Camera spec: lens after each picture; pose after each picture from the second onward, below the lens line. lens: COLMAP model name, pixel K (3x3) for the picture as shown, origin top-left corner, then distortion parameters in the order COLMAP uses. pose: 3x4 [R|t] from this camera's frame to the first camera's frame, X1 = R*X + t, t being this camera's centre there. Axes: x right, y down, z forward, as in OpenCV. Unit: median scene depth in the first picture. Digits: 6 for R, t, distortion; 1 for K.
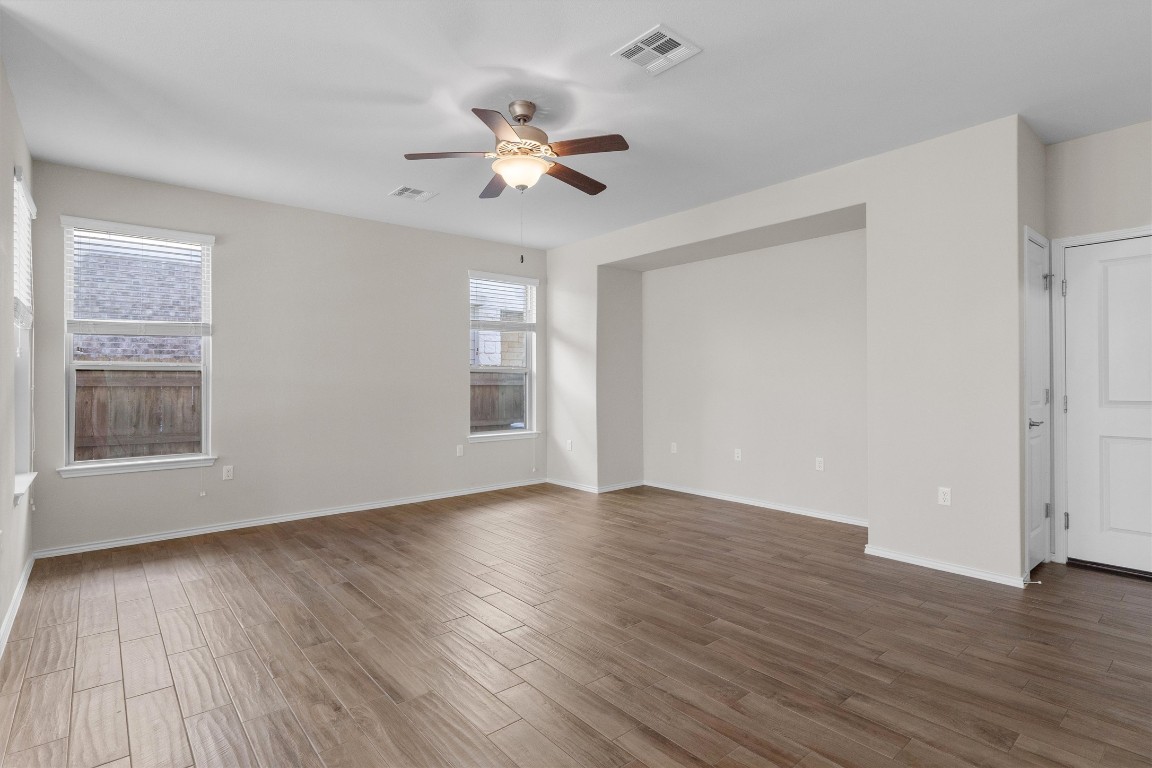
lens RADIAL K [[556.2, 0, 573.9], [0, 556.2, 378.1], [0, 0, 1]] dist [-0.001751, 0.003637]
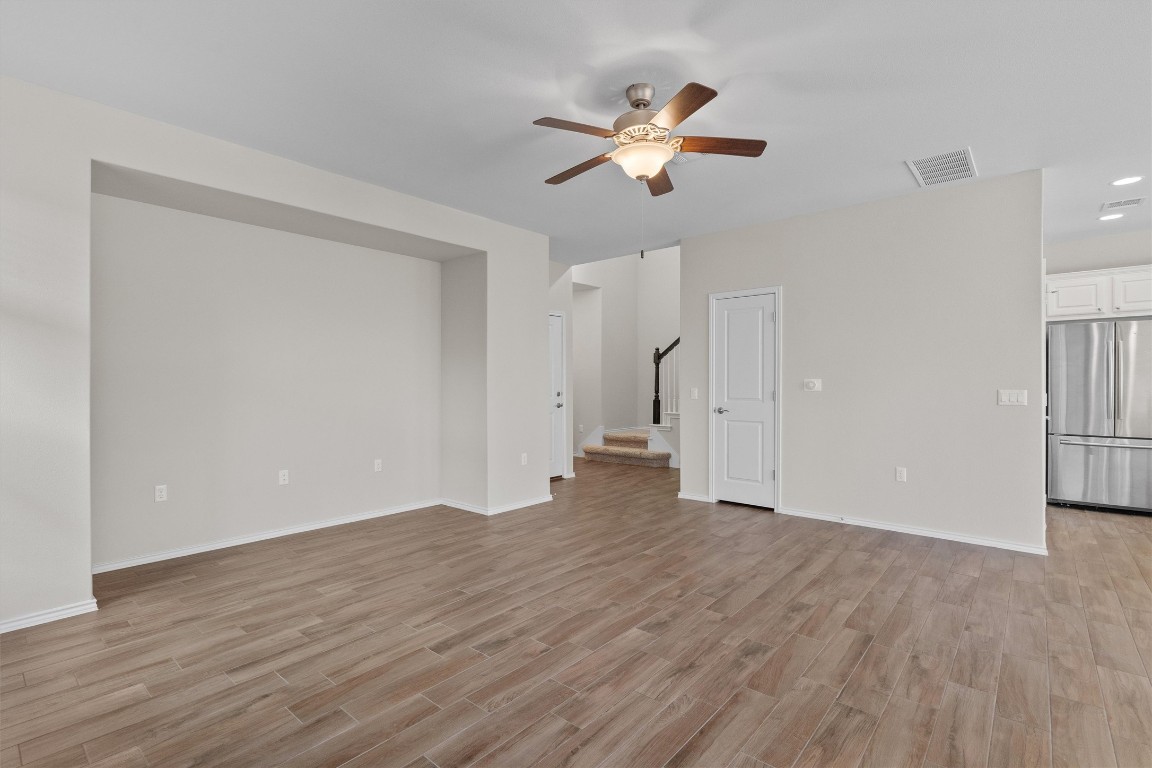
lens RADIAL K [[535.8, 0, 559.2], [0, 535.8, 382.2], [0, 0, 1]] dist [-0.005698, 0.000351]
pose [[-0.128584, 0.006959, 0.991674, -0.903928], [0.001588, 0.999976, -0.006812, 0.006114], [-0.991697, 0.000699, -0.128592, 1.173672]]
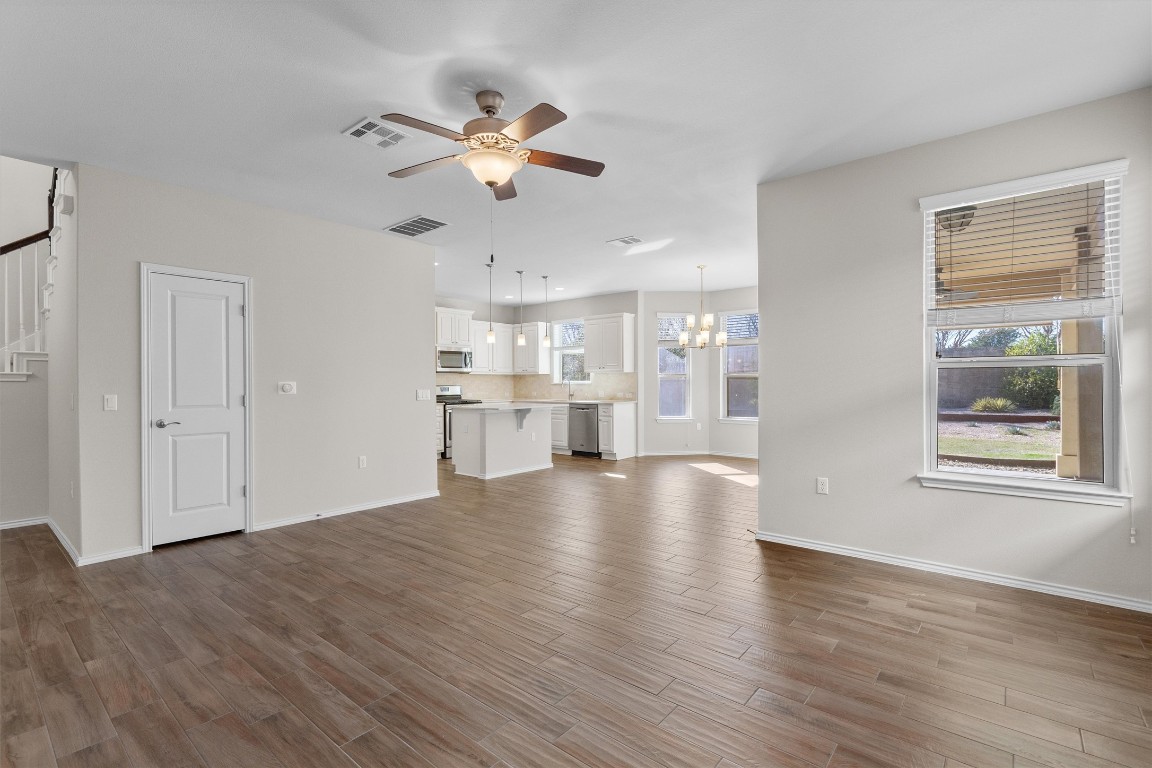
lens RADIAL K [[535.8, 0, 566.6], [0, 535.8, 384.9], [0, 0, 1]] dist [-0.005698, 0.000351]
pose [[-0.988533, 0.012525, -0.150486, -0.074770], [0.012333, 0.999922, 0.002210, 0.003152], [0.150502, 0.000328, -0.988610, 1.806298]]
